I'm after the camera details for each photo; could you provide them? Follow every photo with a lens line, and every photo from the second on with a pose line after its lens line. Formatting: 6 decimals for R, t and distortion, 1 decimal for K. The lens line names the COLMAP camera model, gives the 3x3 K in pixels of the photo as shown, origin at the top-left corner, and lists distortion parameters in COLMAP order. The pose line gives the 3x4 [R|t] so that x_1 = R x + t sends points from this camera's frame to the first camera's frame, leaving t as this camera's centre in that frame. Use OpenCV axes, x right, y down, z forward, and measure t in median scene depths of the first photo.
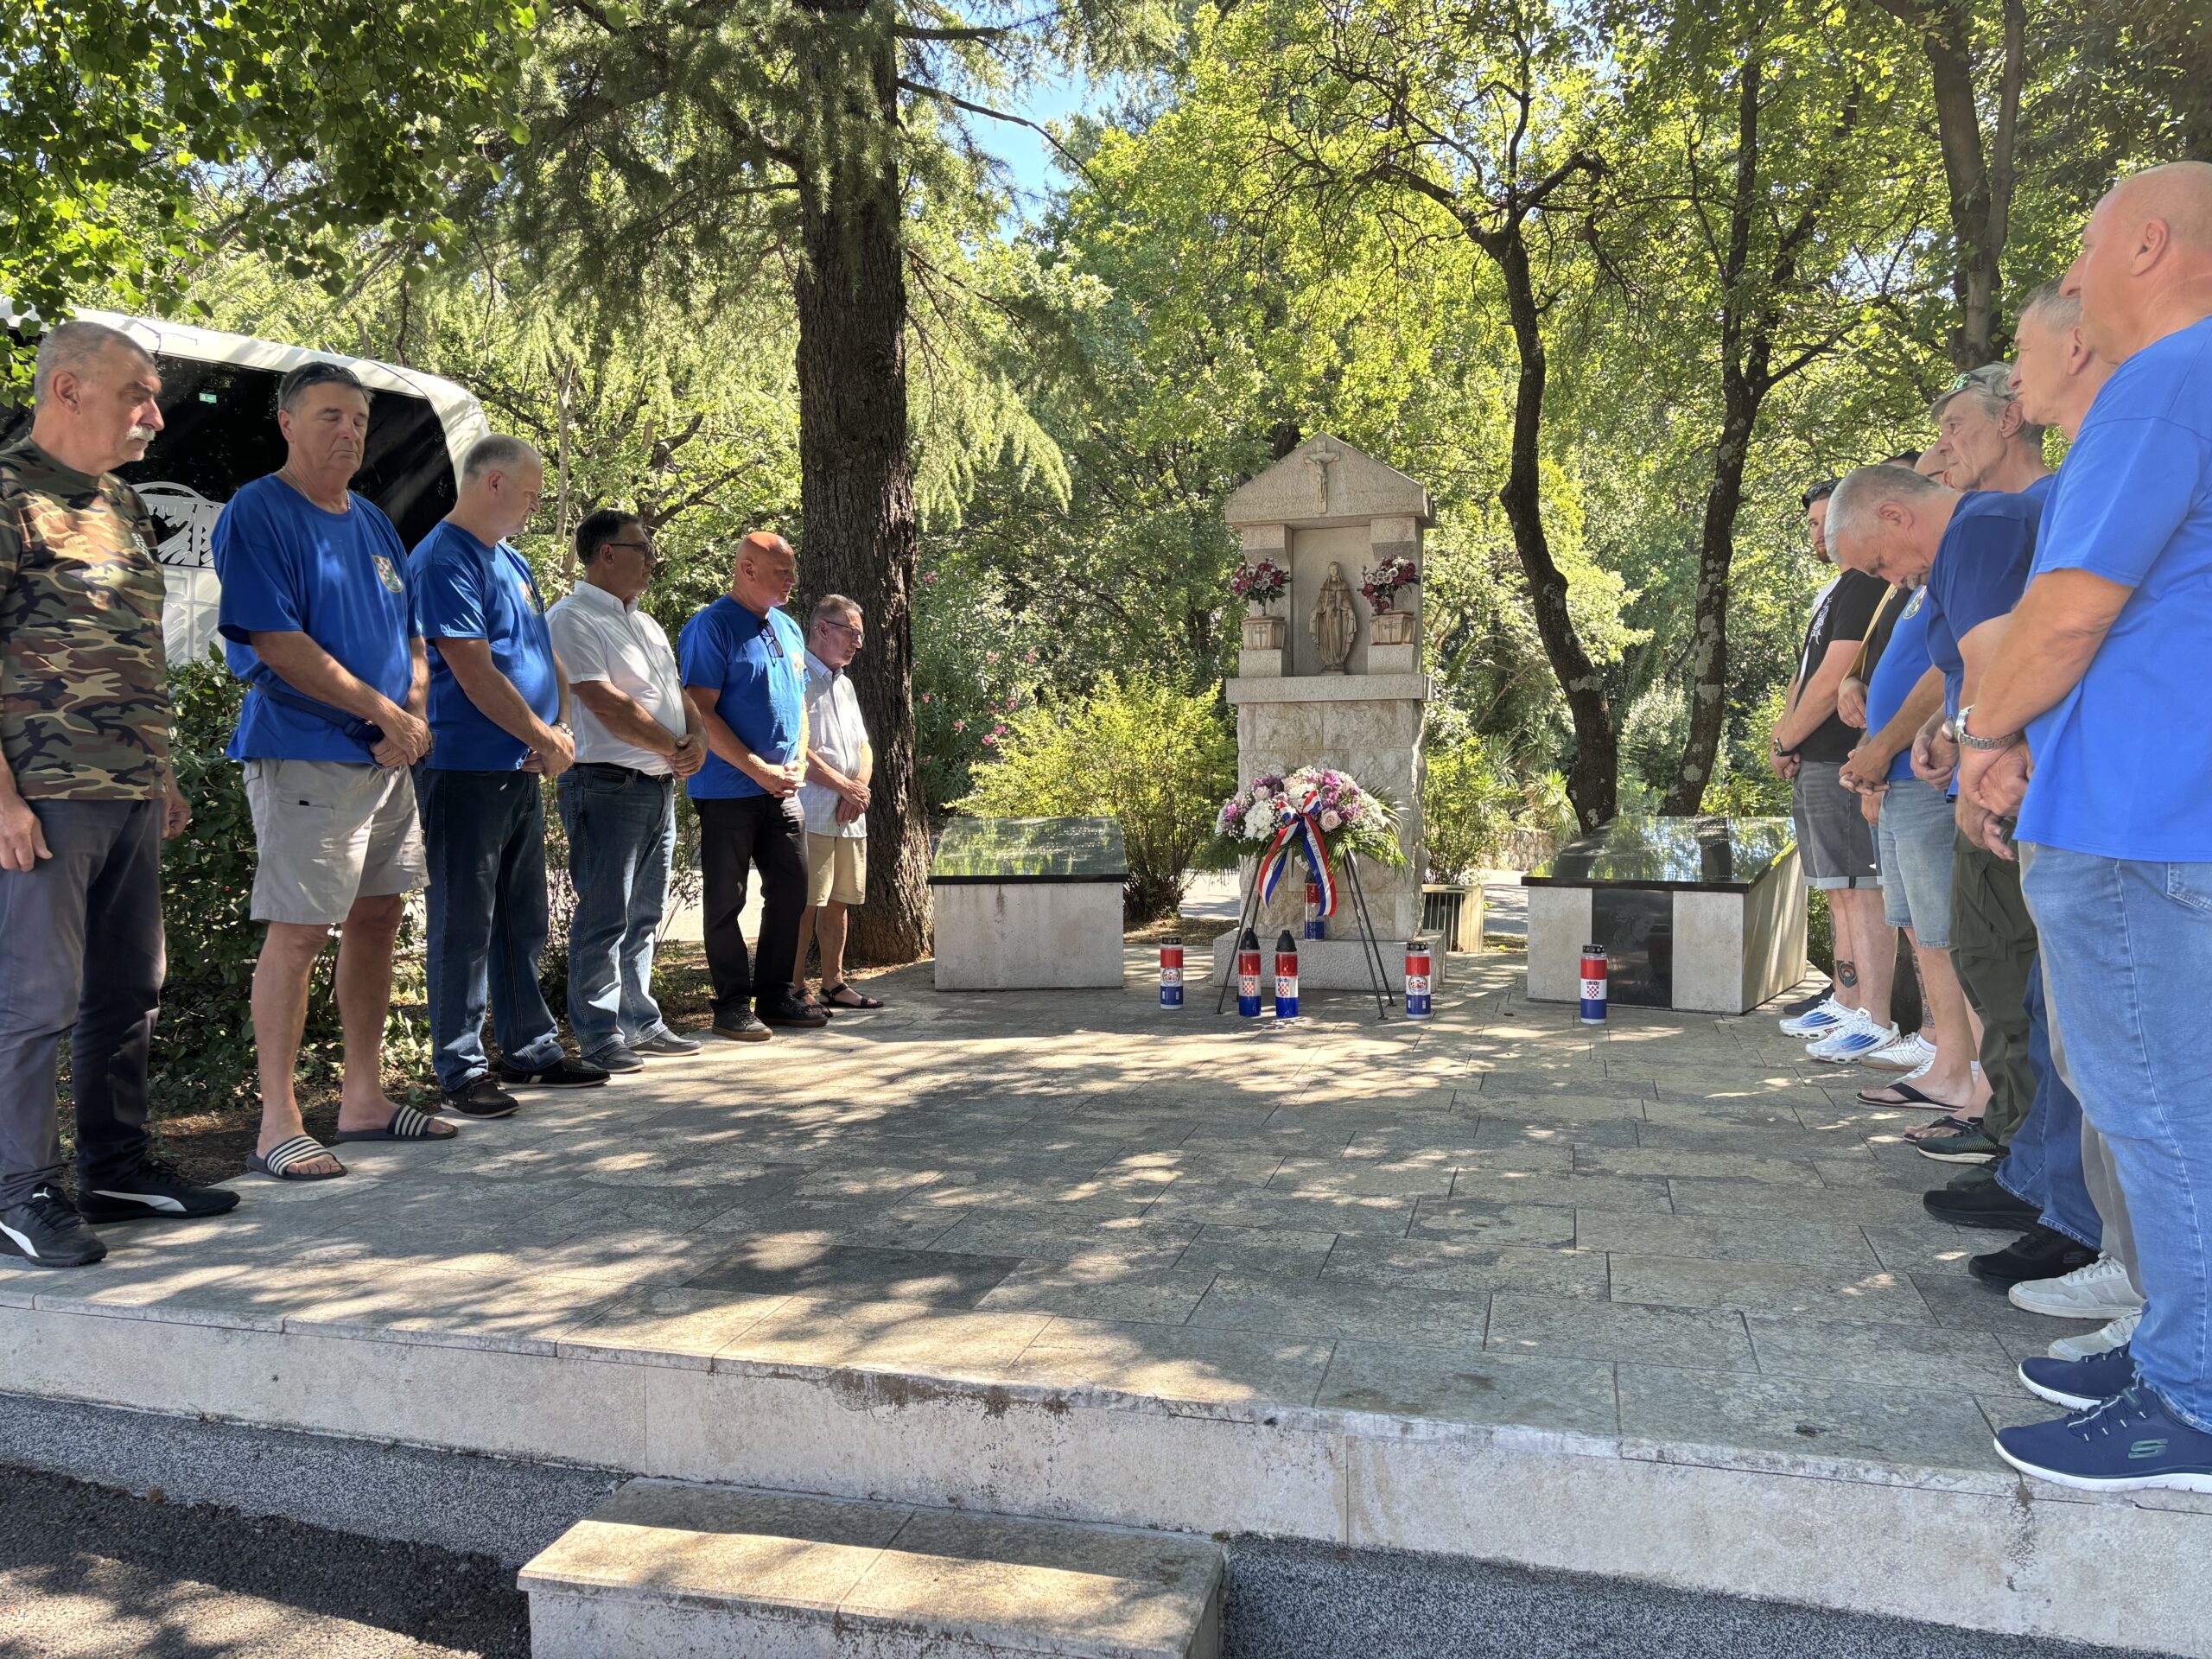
lens RADIAL K [[1663.3, 0, 1106.0], [0, 1663.3, 829.5], [0, 0, 1]] dist [0.024752, -0.002503]
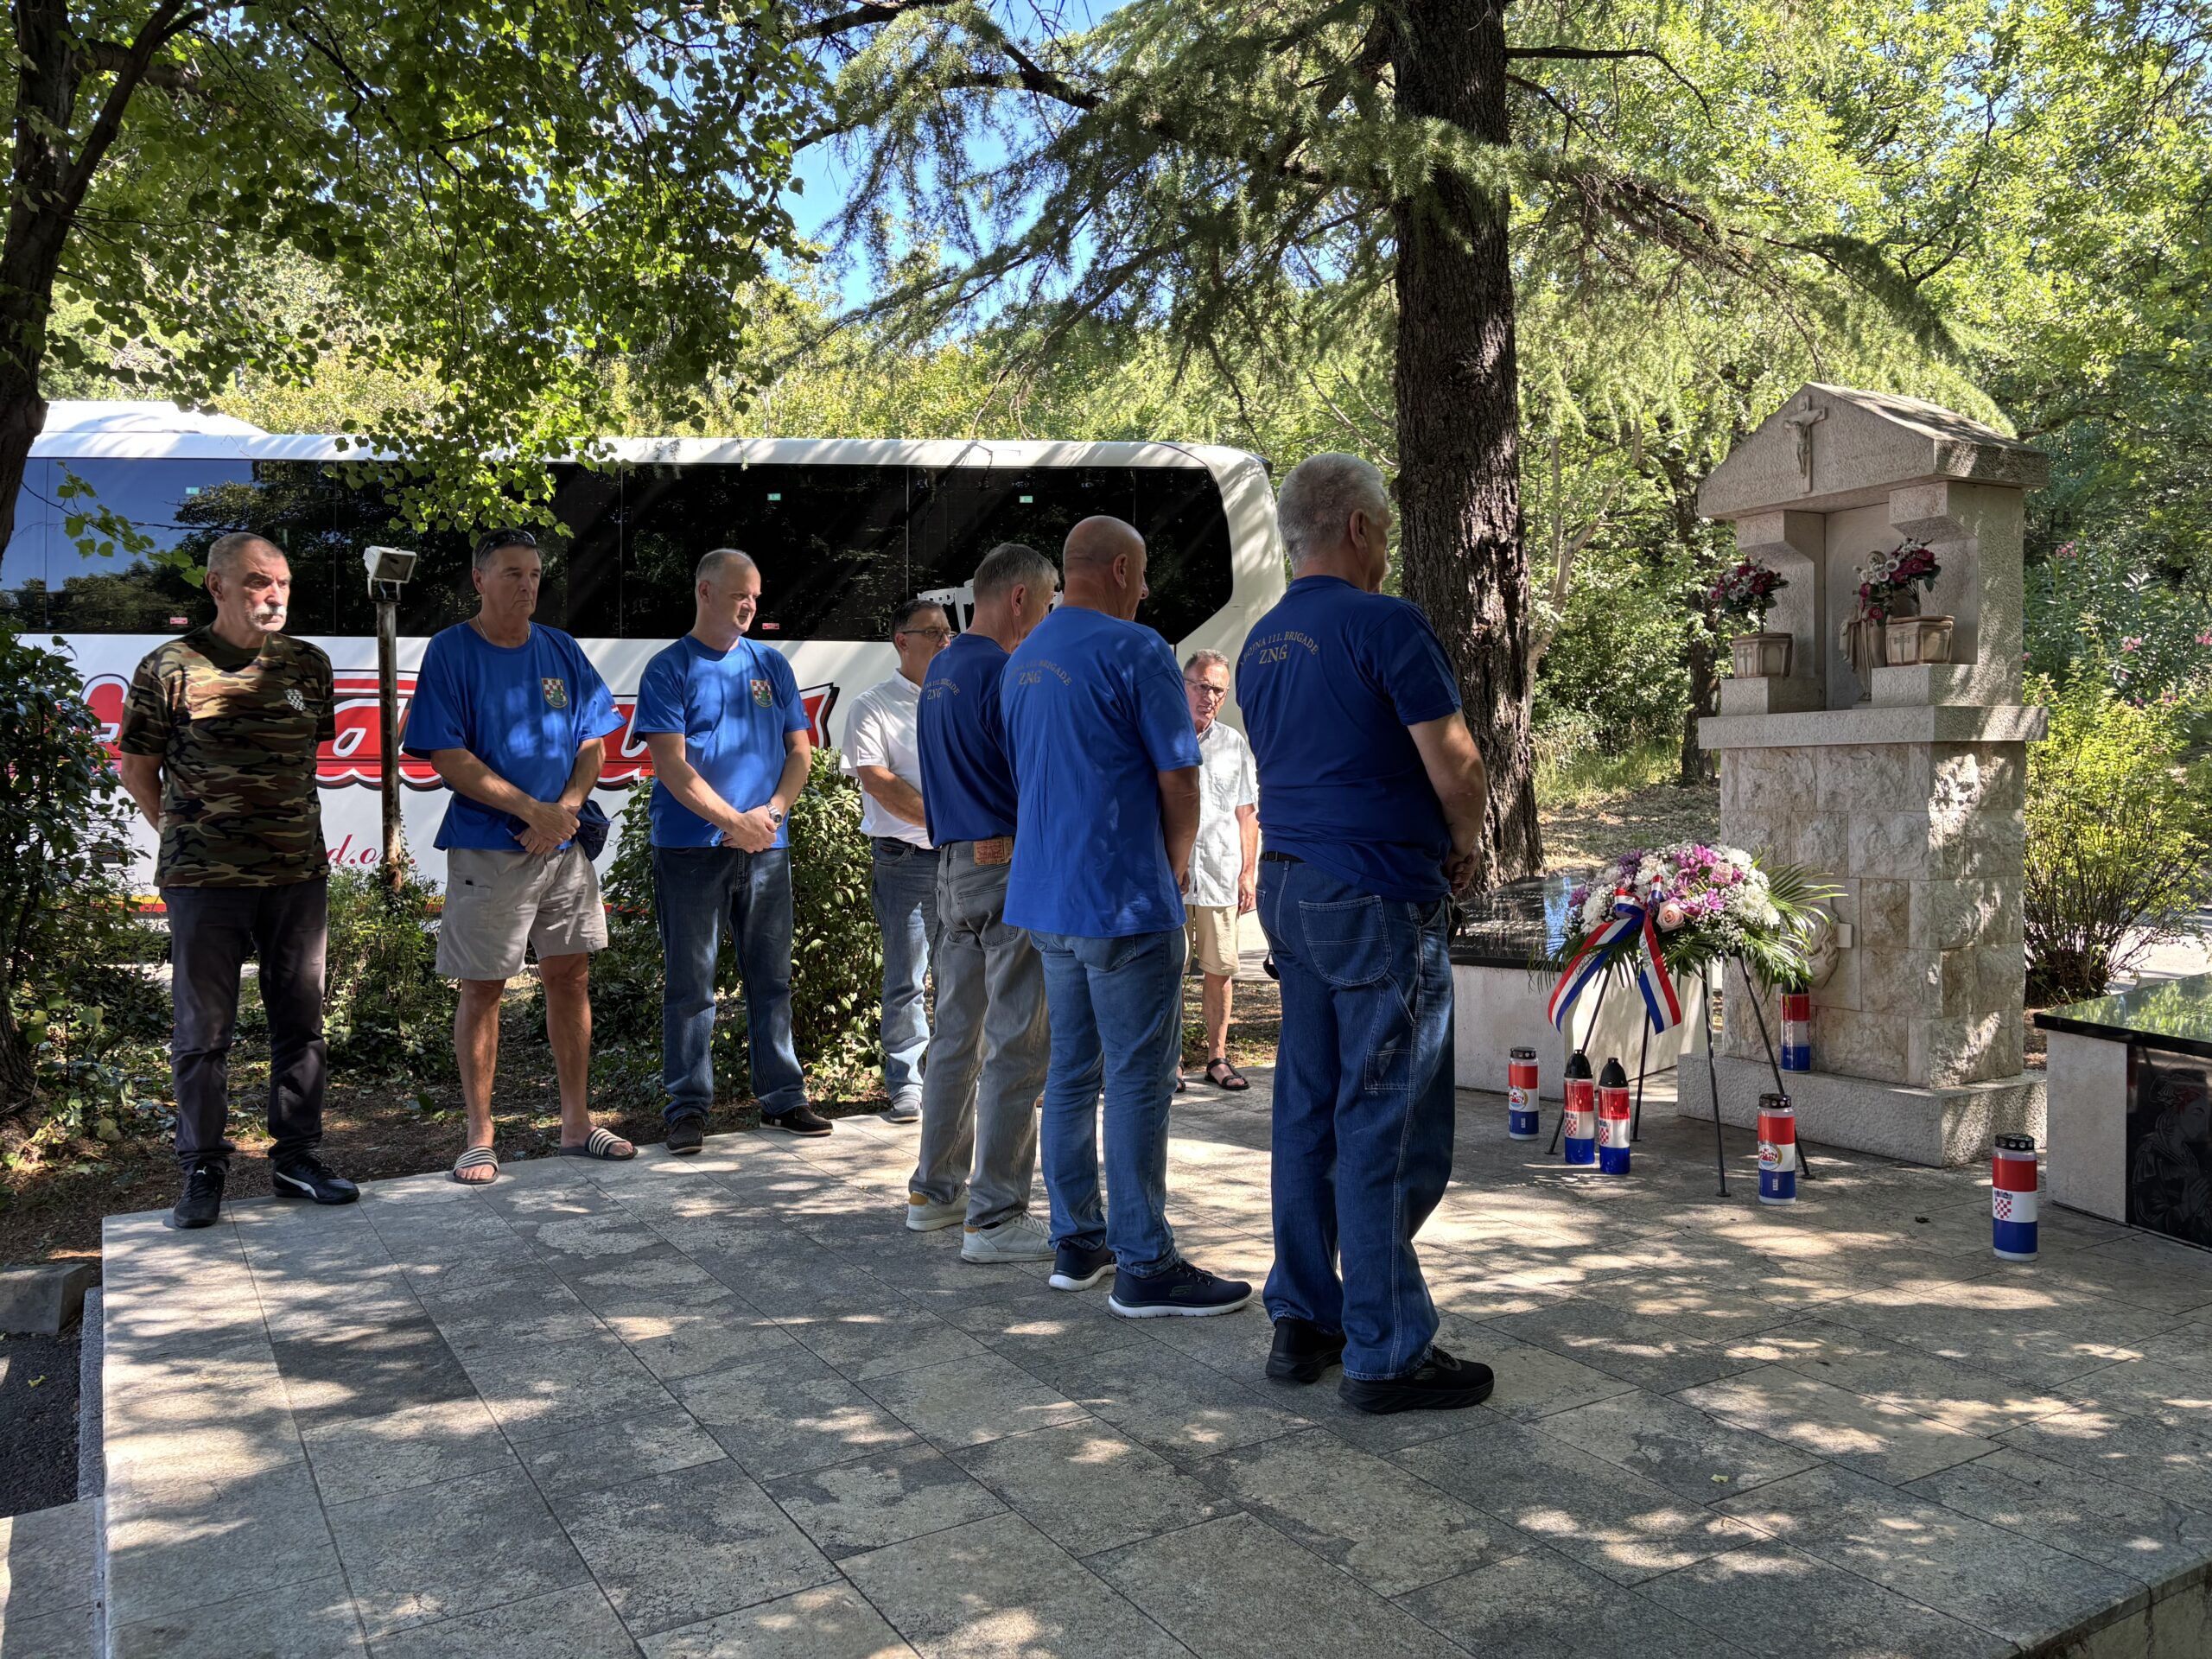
lens RADIAL K [[1663.3, 0, 1106.0], [0, 1663.3, 829.5], [0, 0, 1]] dist [0.024752, -0.002503]
pose [[0.715928, 0.014527, -0.698023, 0.418411], [-0.014637, 0.999876, 0.005797, -0.040208], [0.698020, 0.006067, 0.716052, 0.255526]]
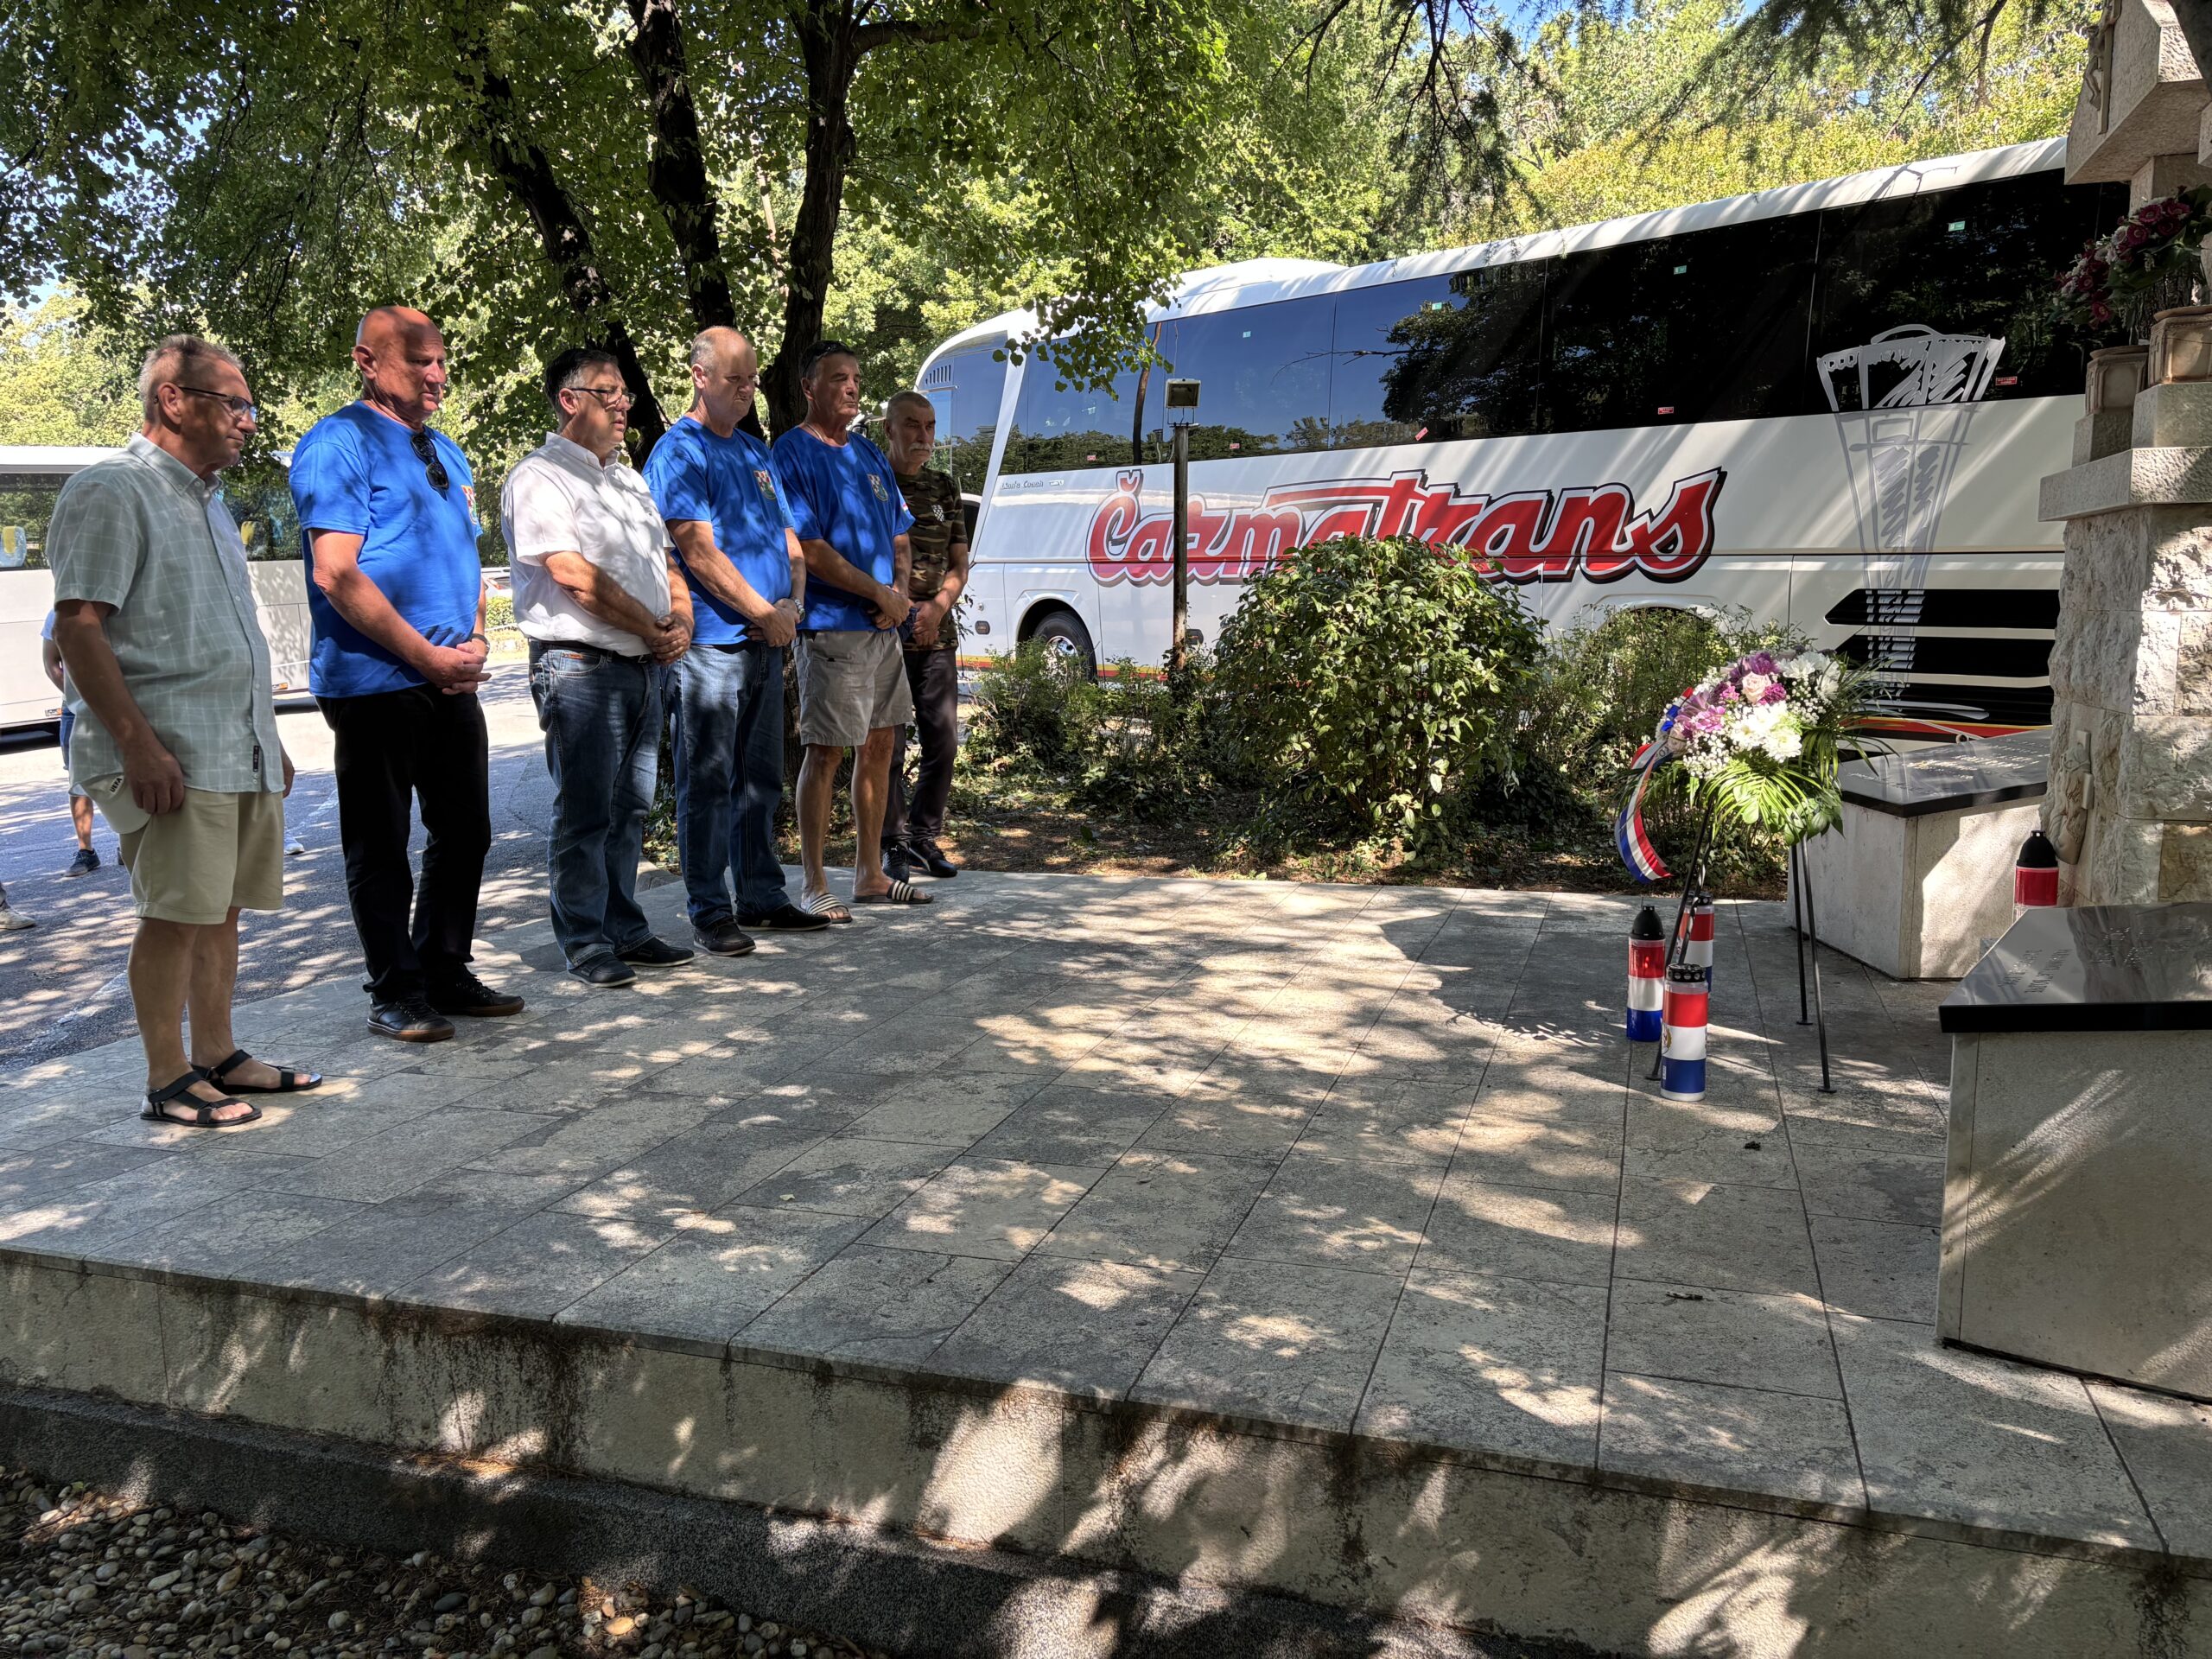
lens RADIAL K [[1663.3, 0, 1106.0], [0, 1663.3, 829.5], [0, 0, 1]] dist [0.024752, -0.002503]
pose [[-0.066878, 0.142563, -0.987524, 0.658595], [-0.020270, 0.989341, 0.144198, -0.050069], [0.997555, 0.029661, -0.063276, 0.732147]]
